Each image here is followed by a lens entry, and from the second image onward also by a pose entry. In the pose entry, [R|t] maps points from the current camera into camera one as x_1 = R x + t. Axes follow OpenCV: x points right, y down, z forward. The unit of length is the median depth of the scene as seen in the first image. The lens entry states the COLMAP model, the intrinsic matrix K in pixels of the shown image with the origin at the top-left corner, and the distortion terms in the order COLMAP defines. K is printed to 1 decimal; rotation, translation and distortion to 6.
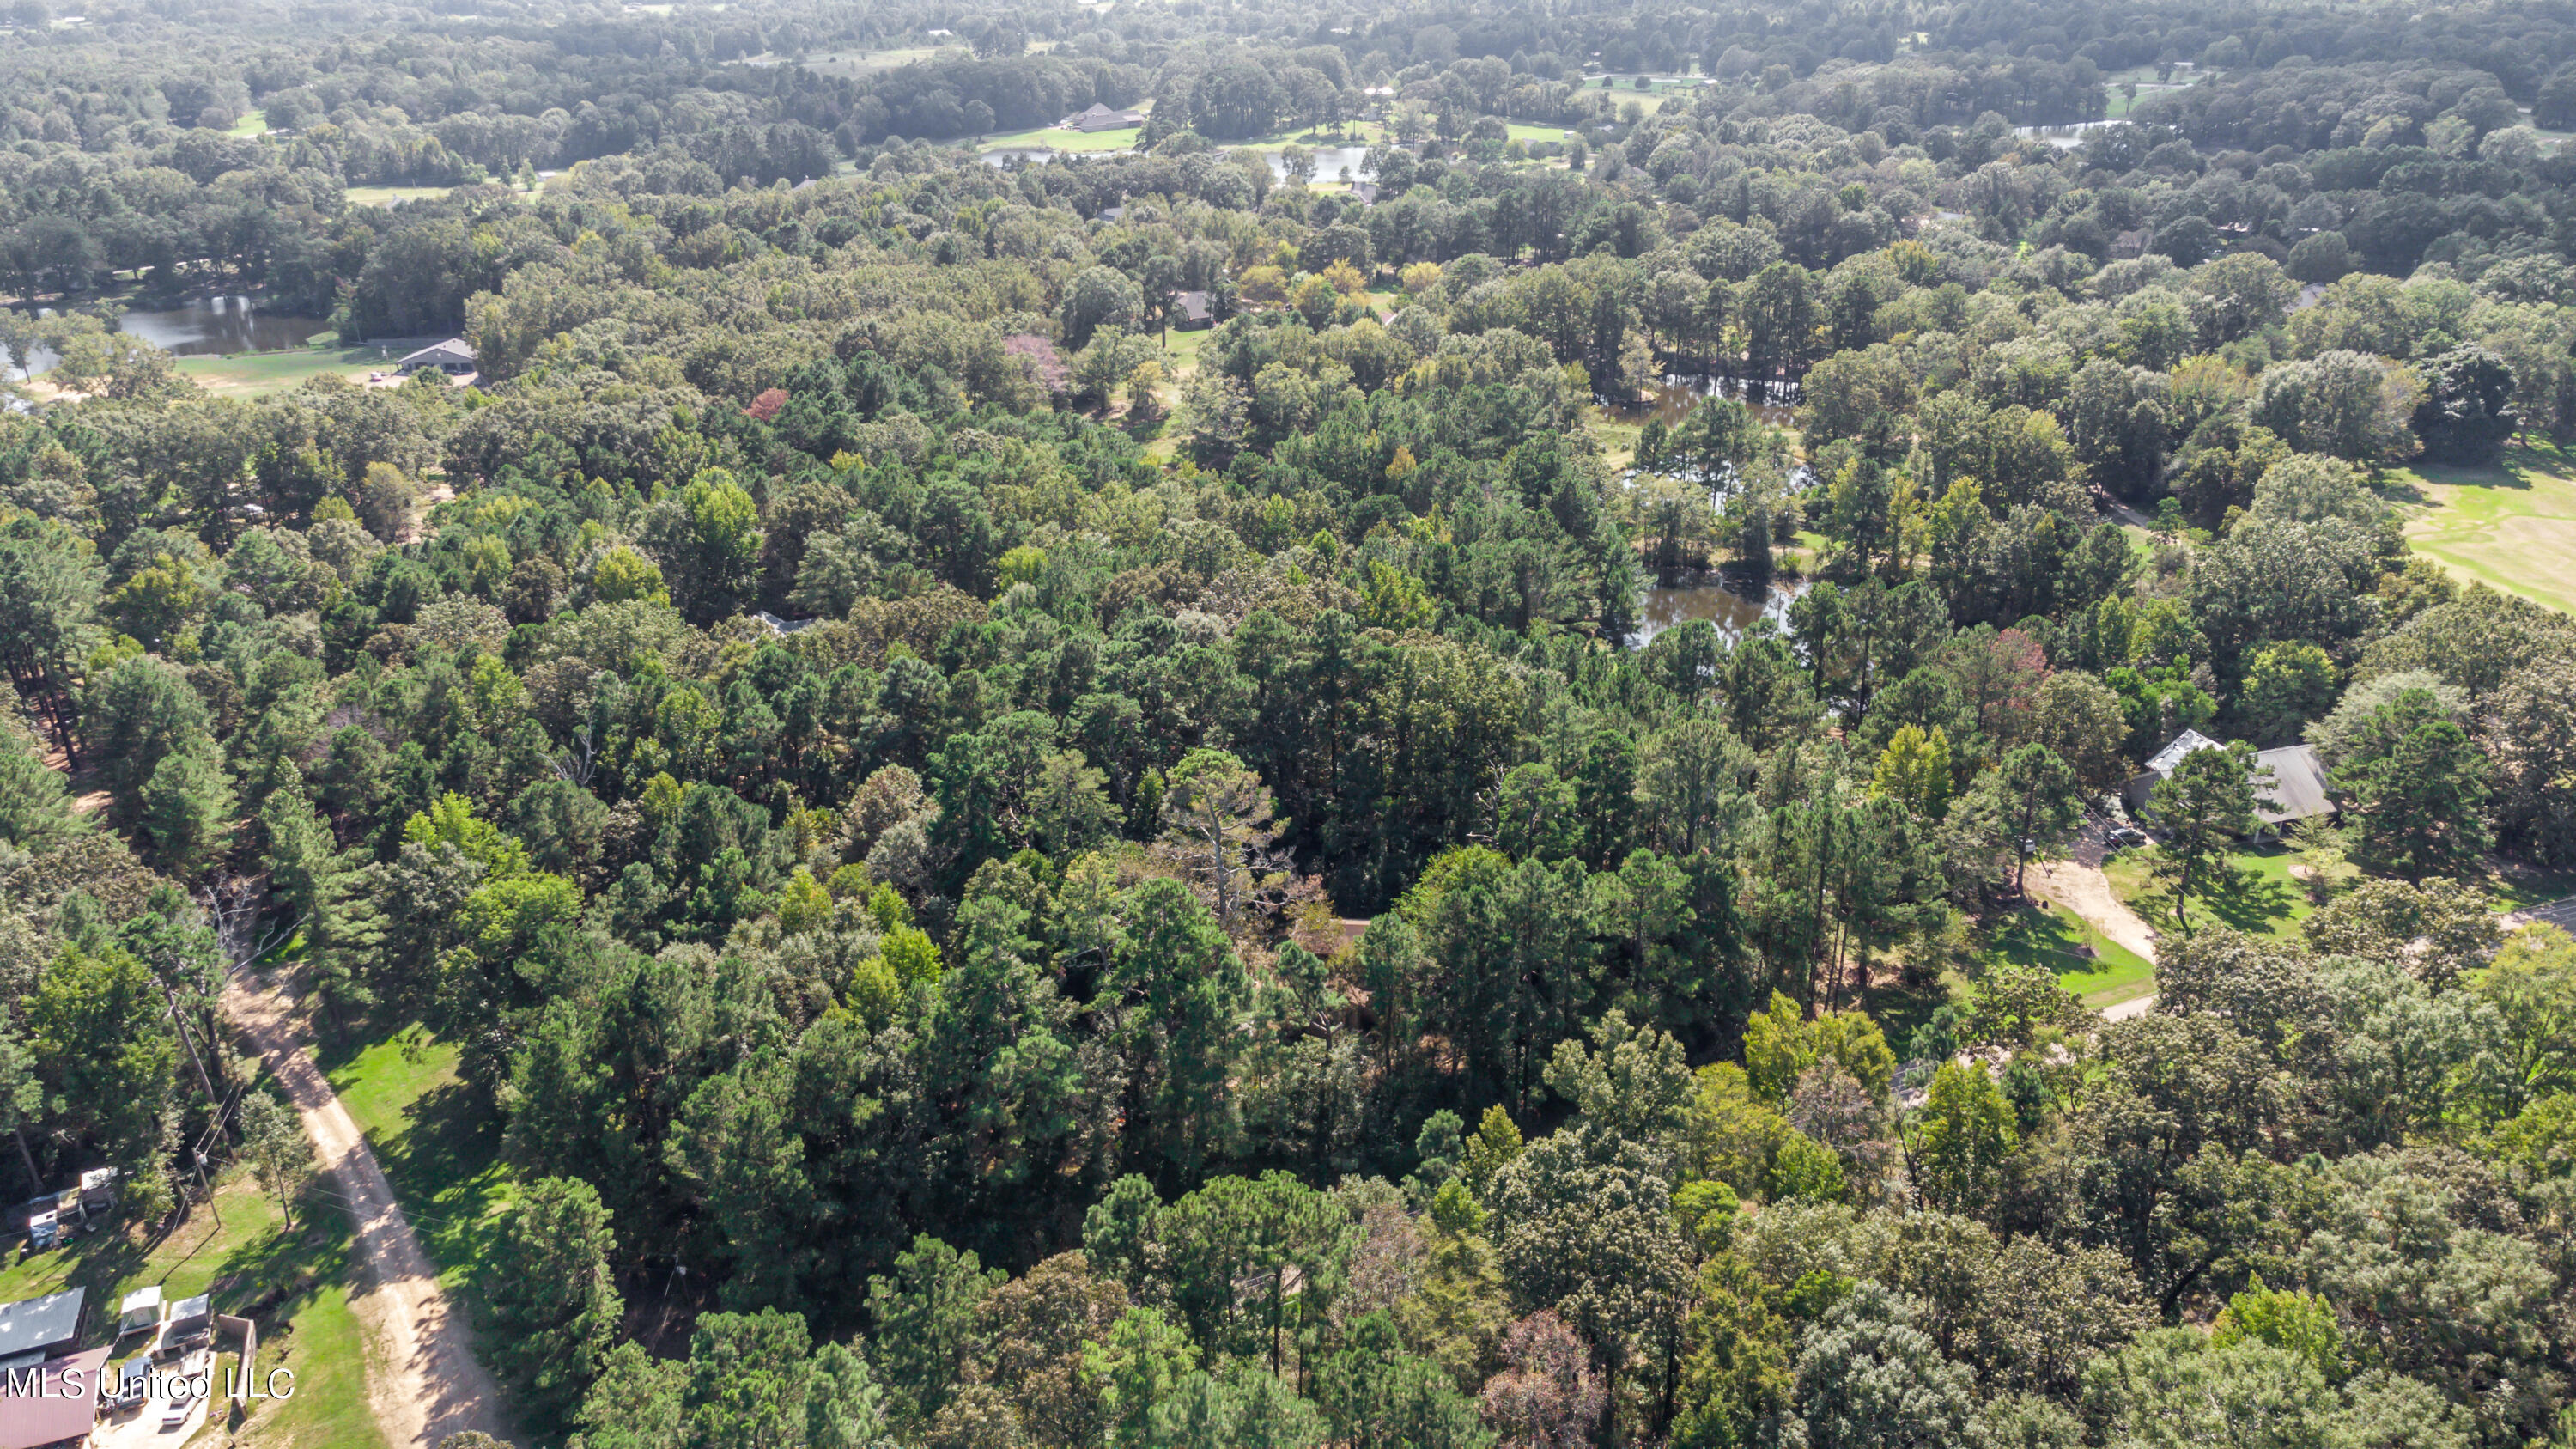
lens RADIAL K [[1942.3, 0, 1296.0], [0, 1942.3, 745.0], [0, 0, 1]] dist [0.014738, 0.062996]
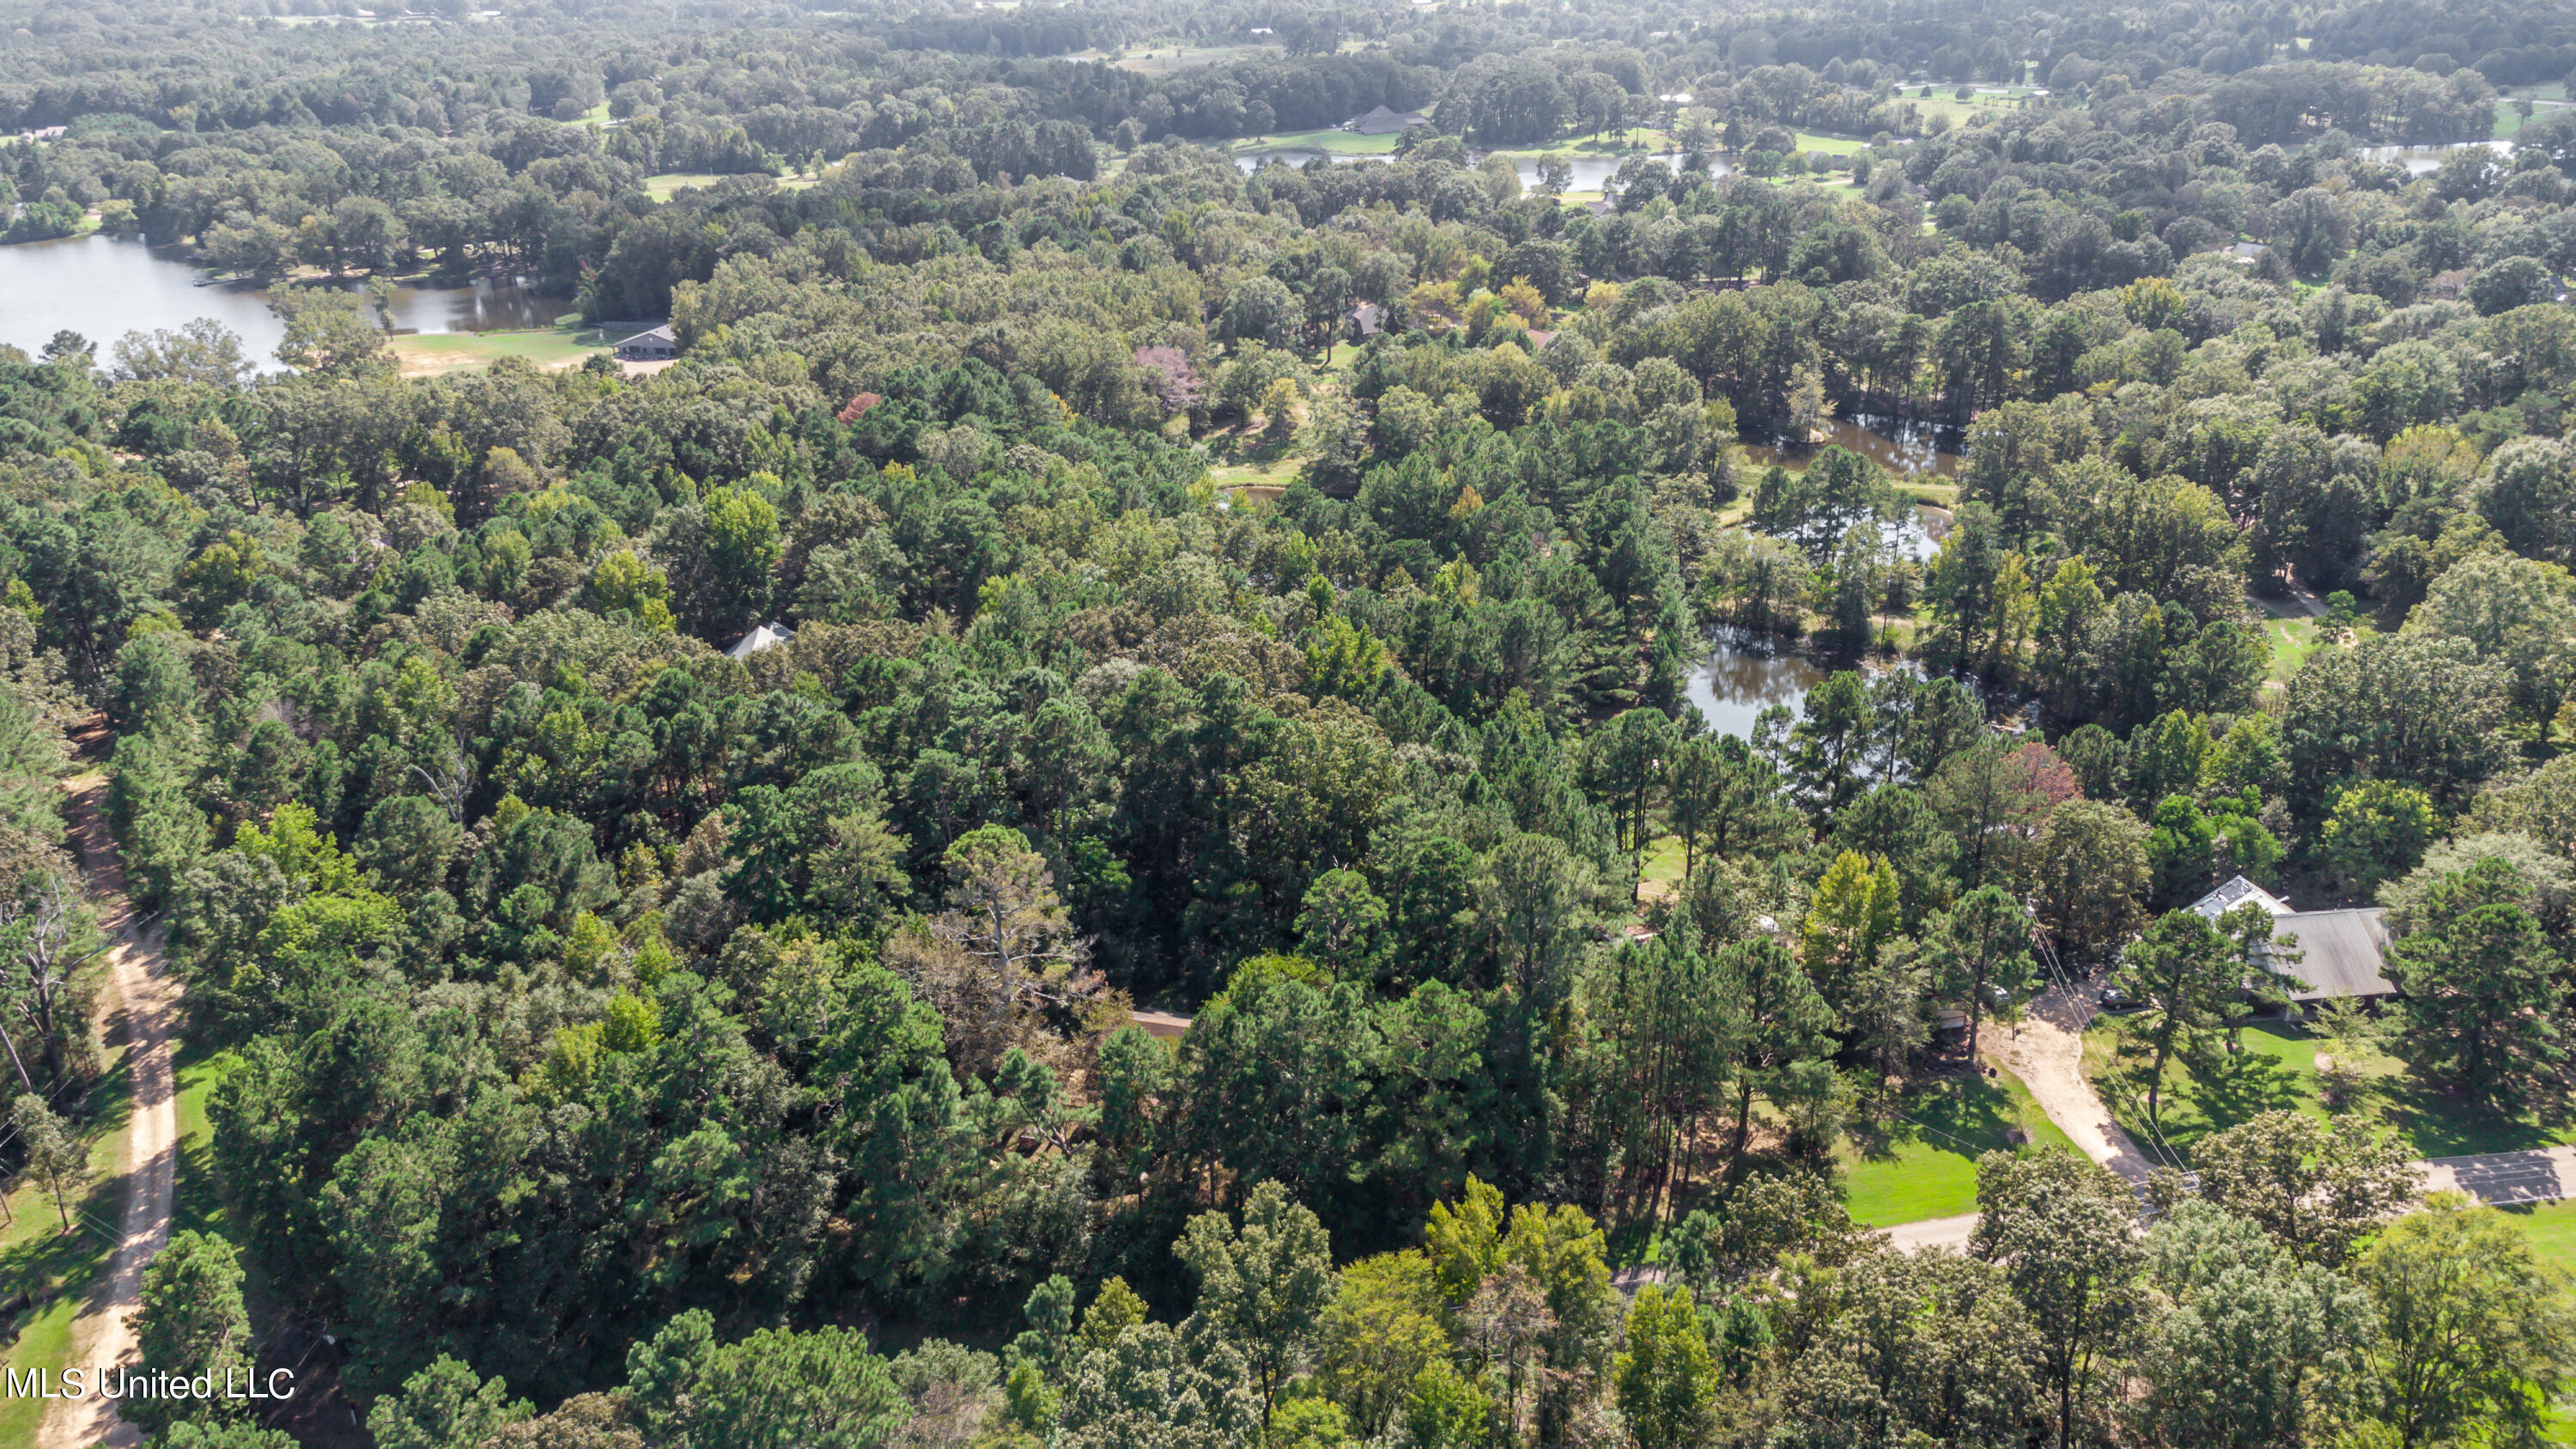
lens RADIAL K [[1942.3, 0, 1289.7], [0, 1942.3, 743.3], [0, 0, 1]] dist [0.014738, 0.062996]
pose [[0.983294, 0.074227, -0.166204, 0.154017], [-0.074225, 0.997222, 0.006230, -0.033333], [0.166205, 0.006211, 0.986072, 0.070663]]
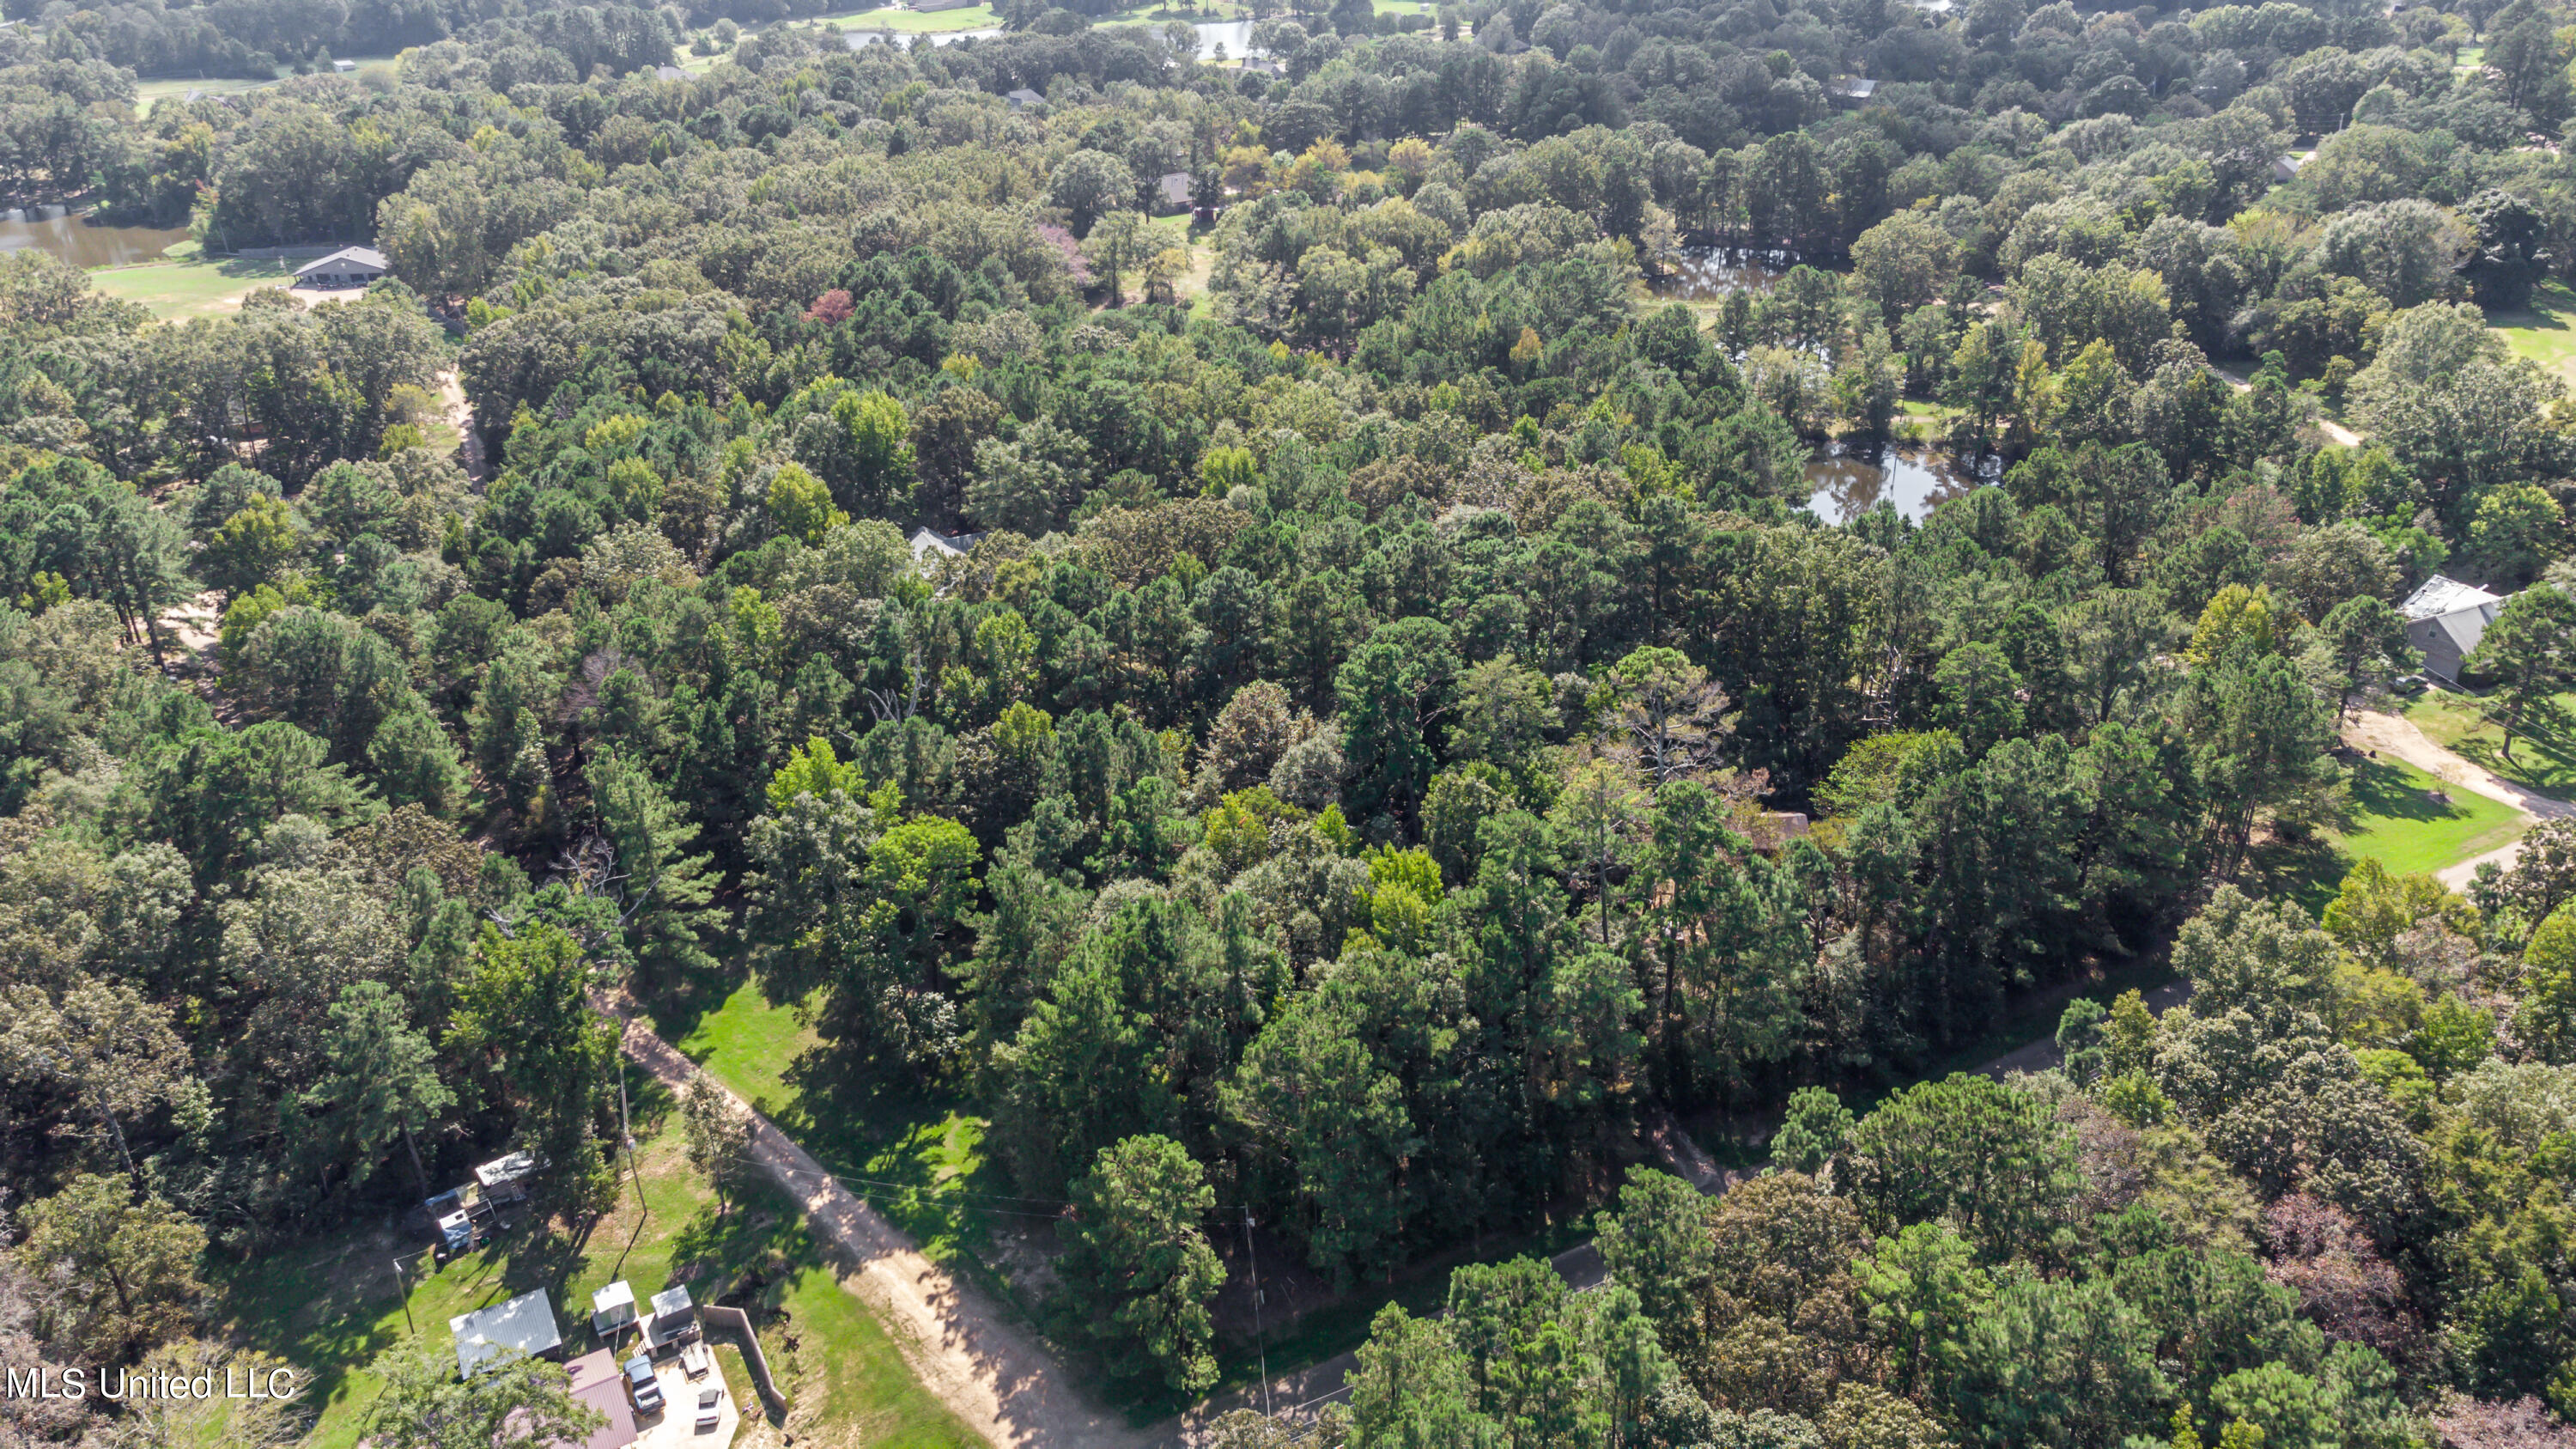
lens RADIAL K [[1942.3, 0, 1295.5], [0, 1942.3, 746.8], [0, 0, 1]] dist [0.014738, 0.062996]
pose [[0.991722, -0.059096, 0.113992, -0.210646], [0.052603, 0.996862, 0.059156, -0.008797], [-0.117130, -0.052670, 0.991719, 0.038770]]
